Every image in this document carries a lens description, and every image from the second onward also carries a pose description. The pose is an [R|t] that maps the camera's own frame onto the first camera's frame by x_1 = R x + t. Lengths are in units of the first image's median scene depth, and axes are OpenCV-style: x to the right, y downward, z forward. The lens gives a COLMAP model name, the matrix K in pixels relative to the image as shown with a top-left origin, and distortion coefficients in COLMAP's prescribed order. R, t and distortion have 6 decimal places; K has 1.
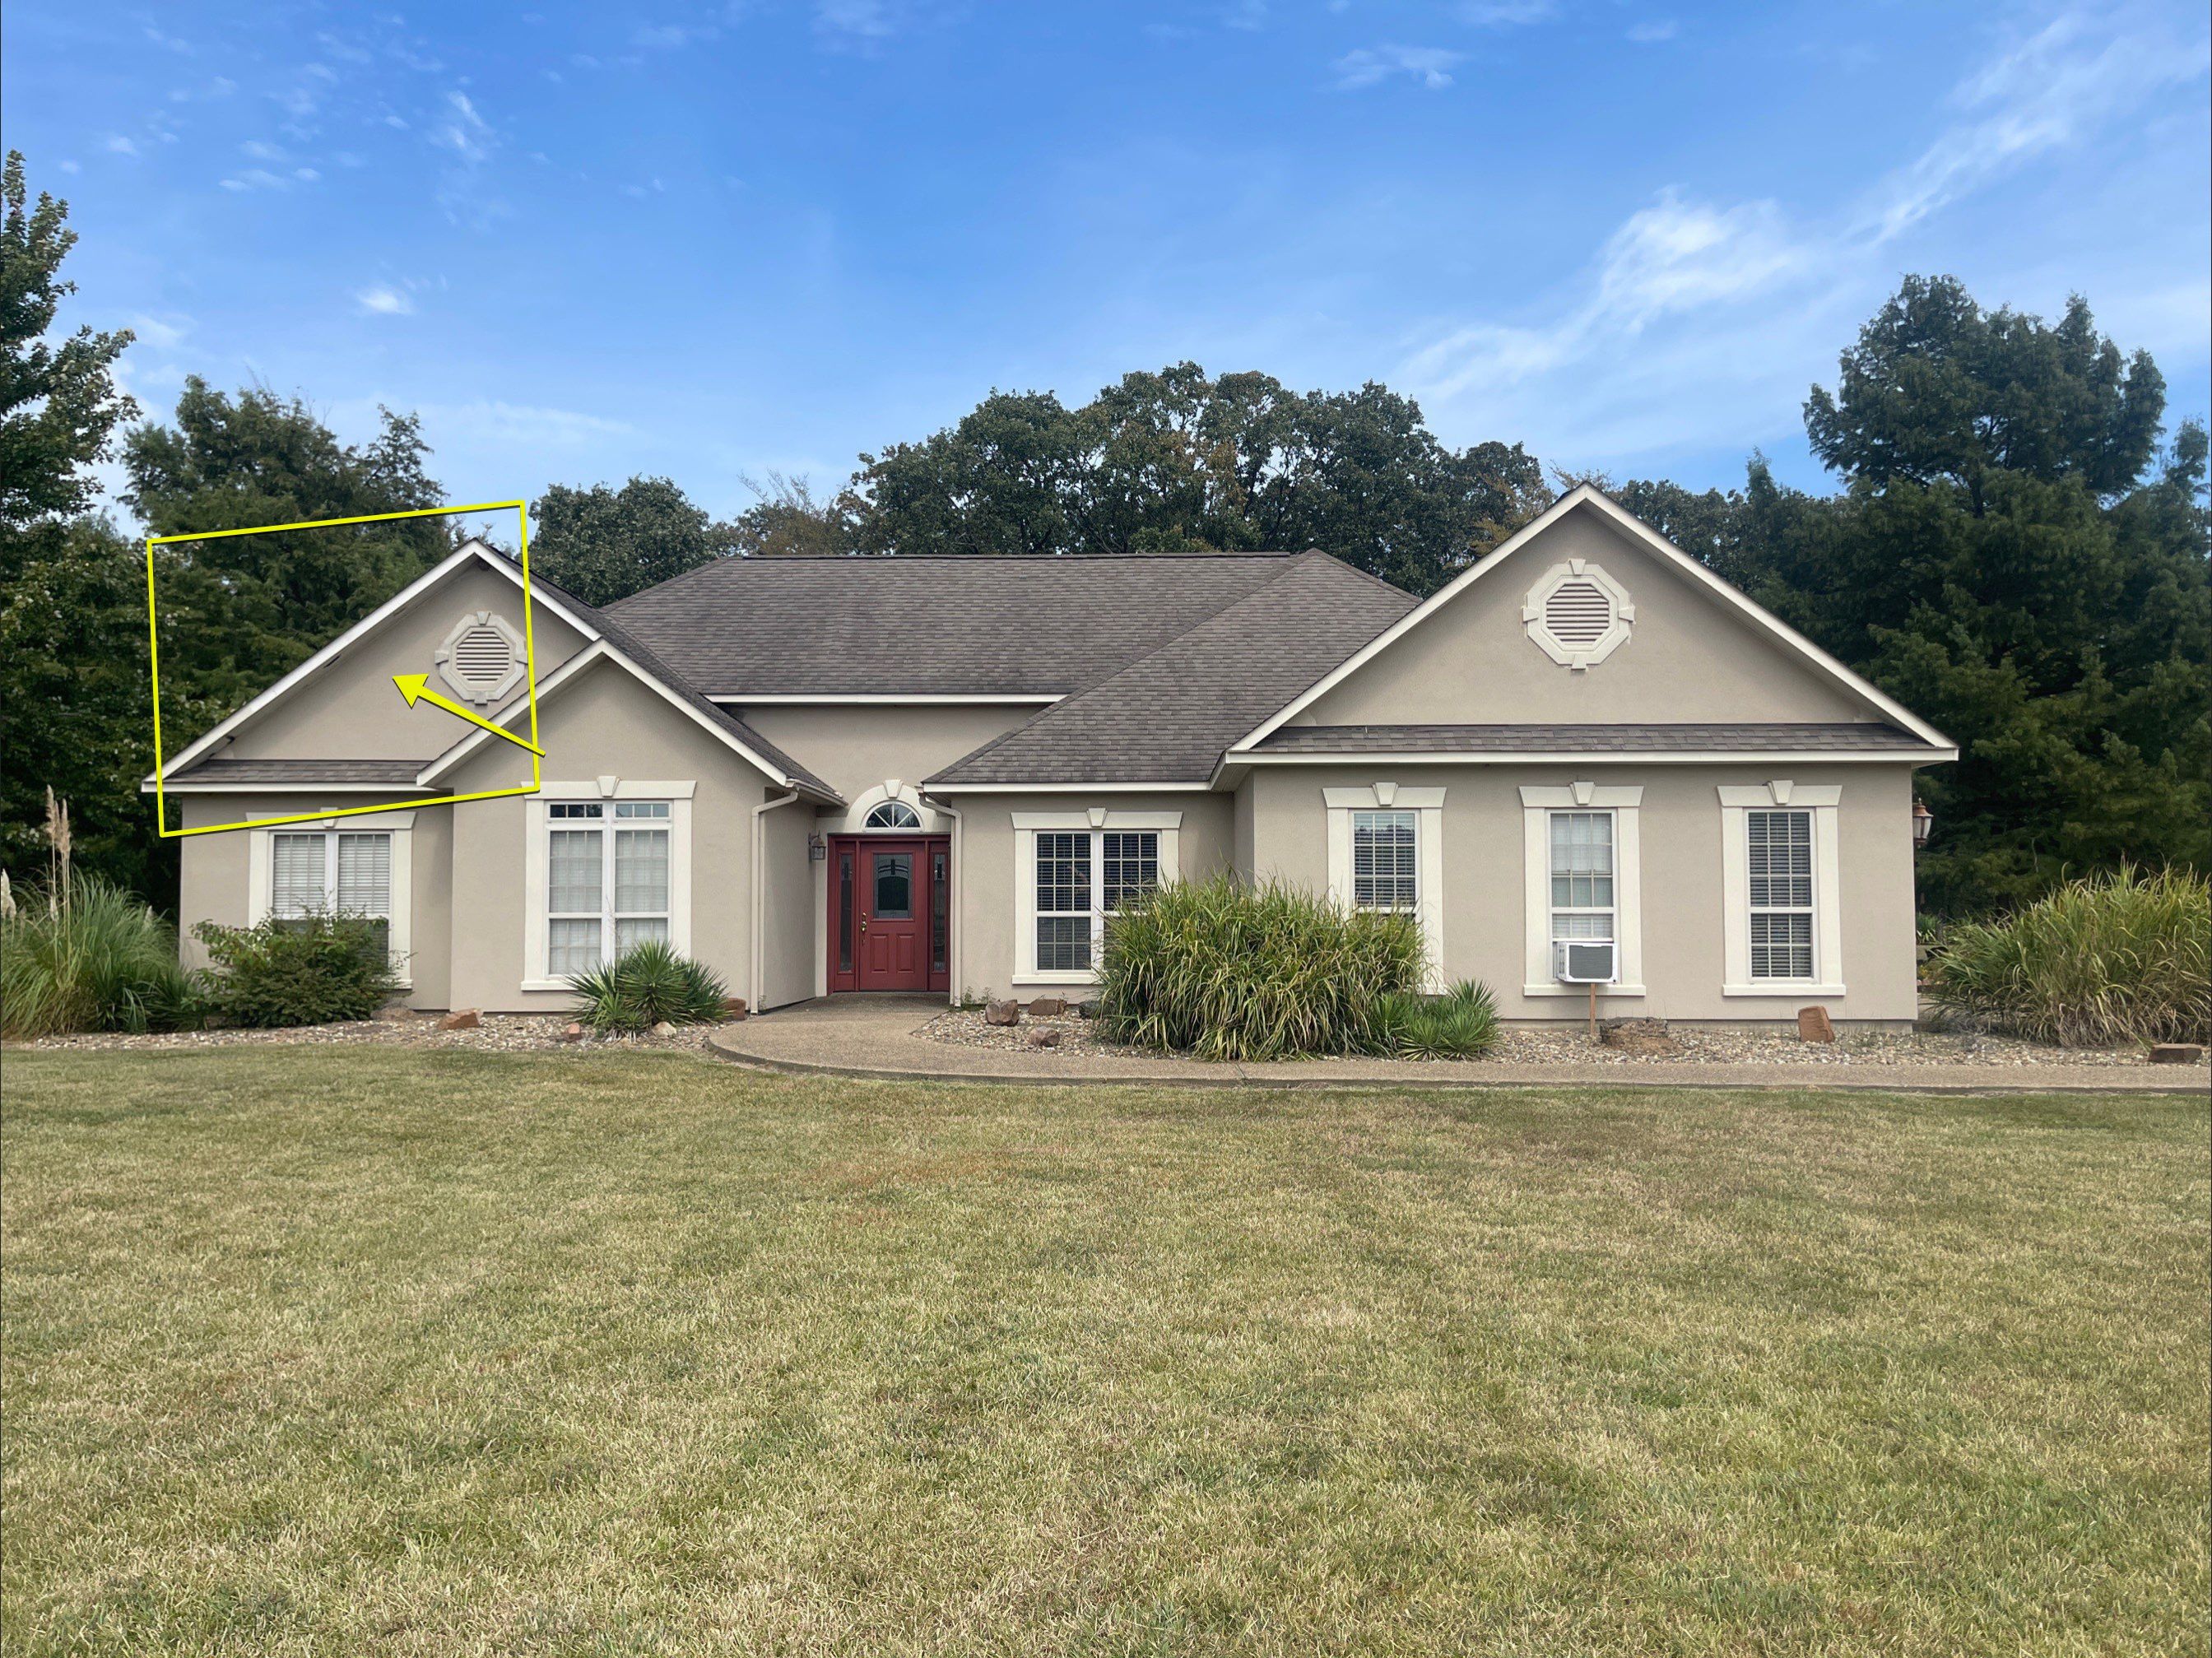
lens RADIAL K [[1677.0, 0, 1116.1], [0, 1677.0, 828.6], [0, 0, 1]] dist [0.051795, -0.052456]
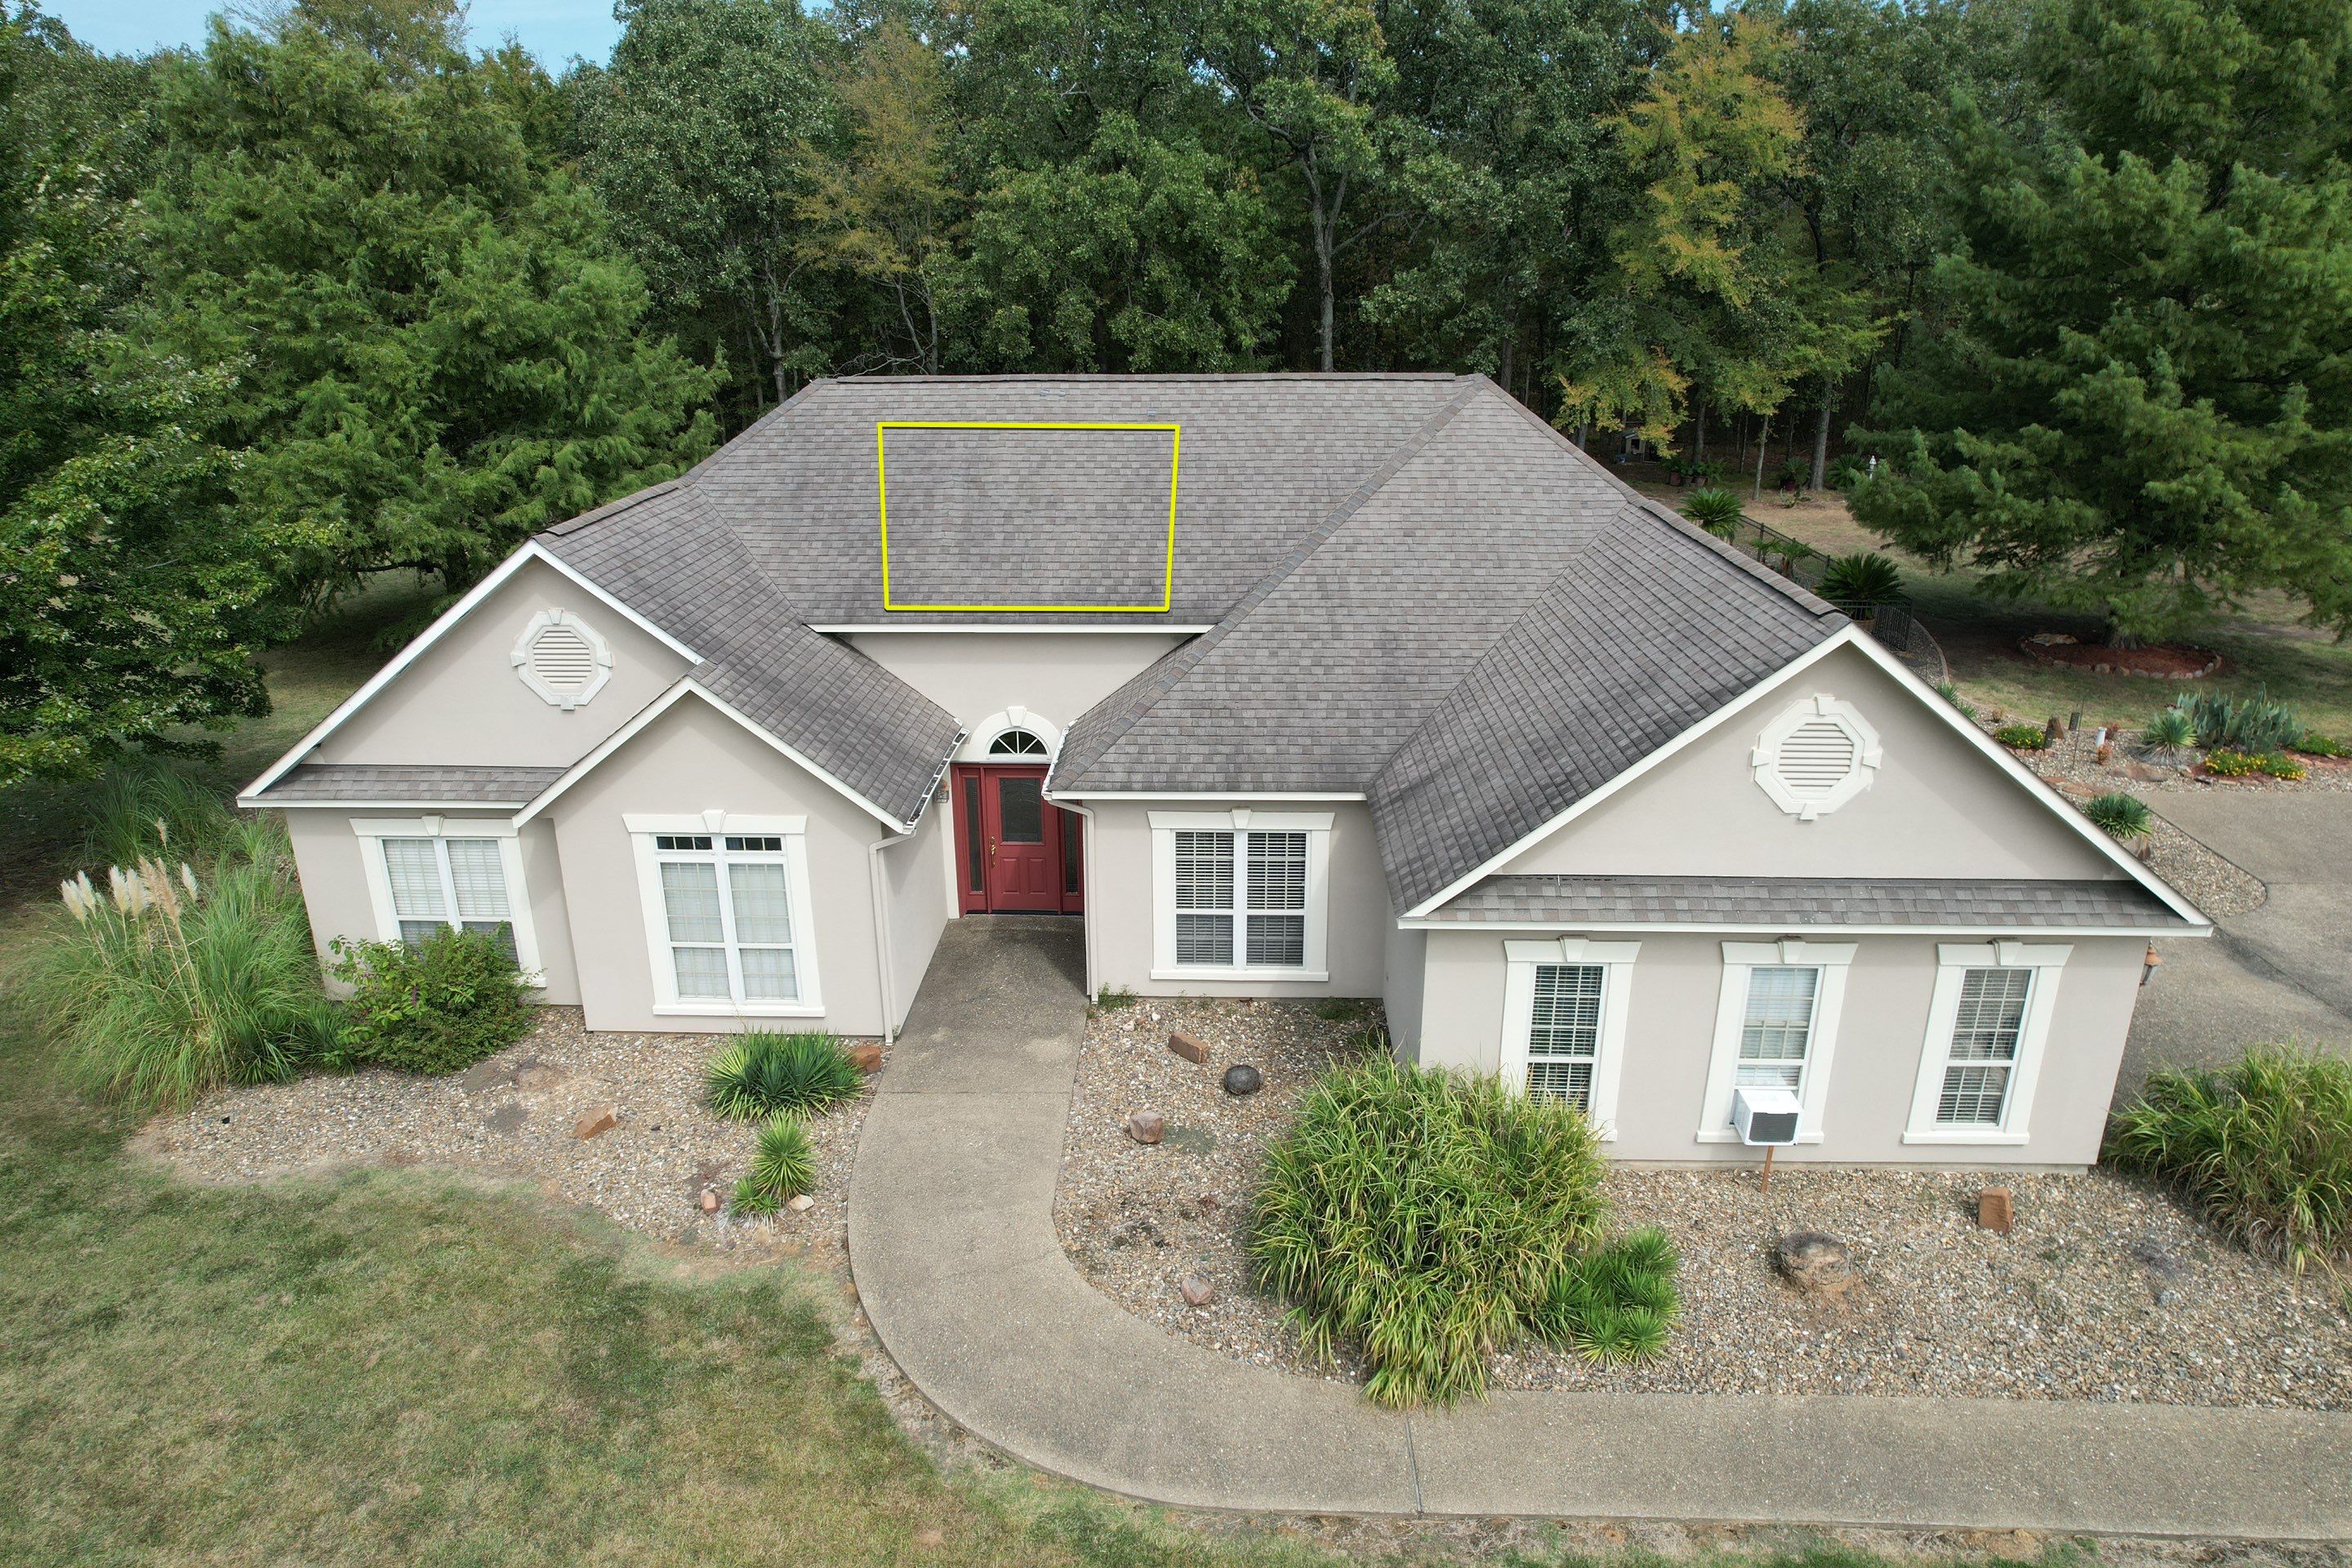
lens RADIAL K [[1503.4, 0, 1177.7], [0, 1503.4, 796.7], [0, 0, 1]] dist [-0.059211, 0.039467]
pose [[0.999636, 0.008179, -0.025703, -0.026326], [0.002547, 0.920042, 0.391811, -0.357100], [0.026853, -0.391734, 0.919687, 0.256657]]
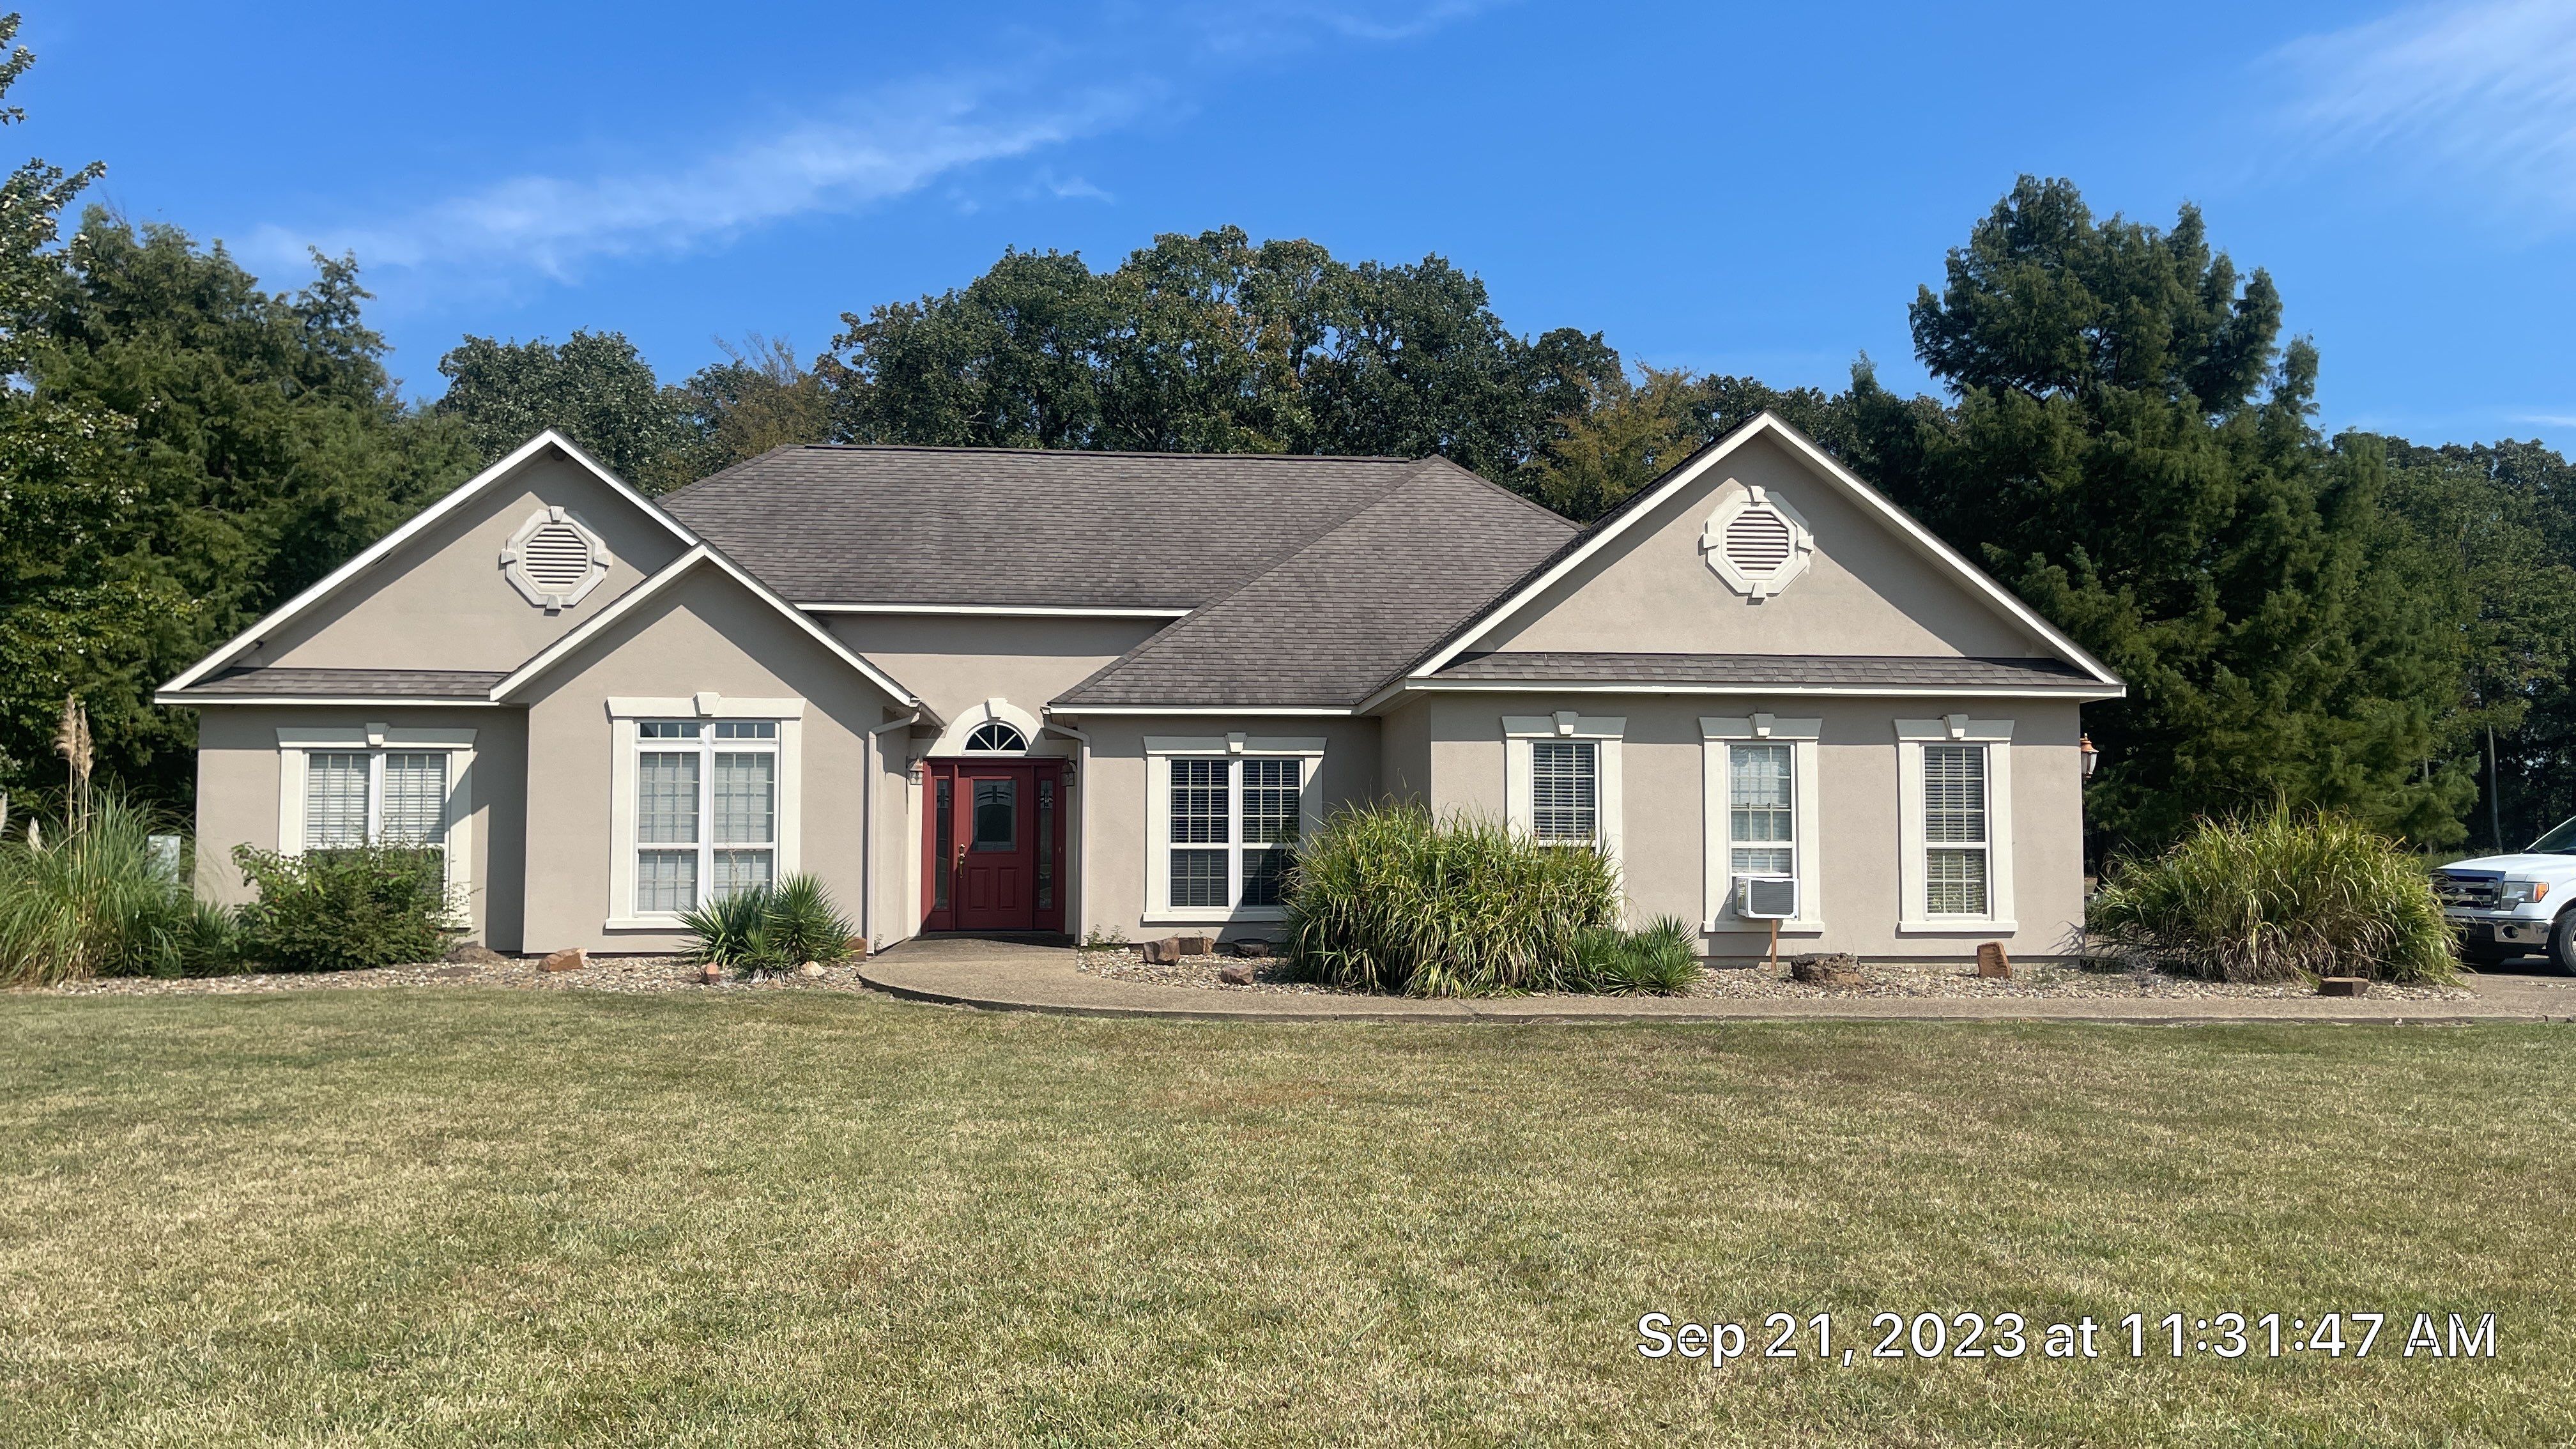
lens RADIAL K [[1949.9, 0, 1303.9], [0, 1949.9, 735.9], [0, 0, 1]] dist [0.055189, -0.043505]
pose [[0.993095, 0.010583, 0.116833, -0.105337], [-0.009889, 0.999930, -0.006515, -0.004063], [-0.116893, 0.005315, 0.993130, -0.085030]]
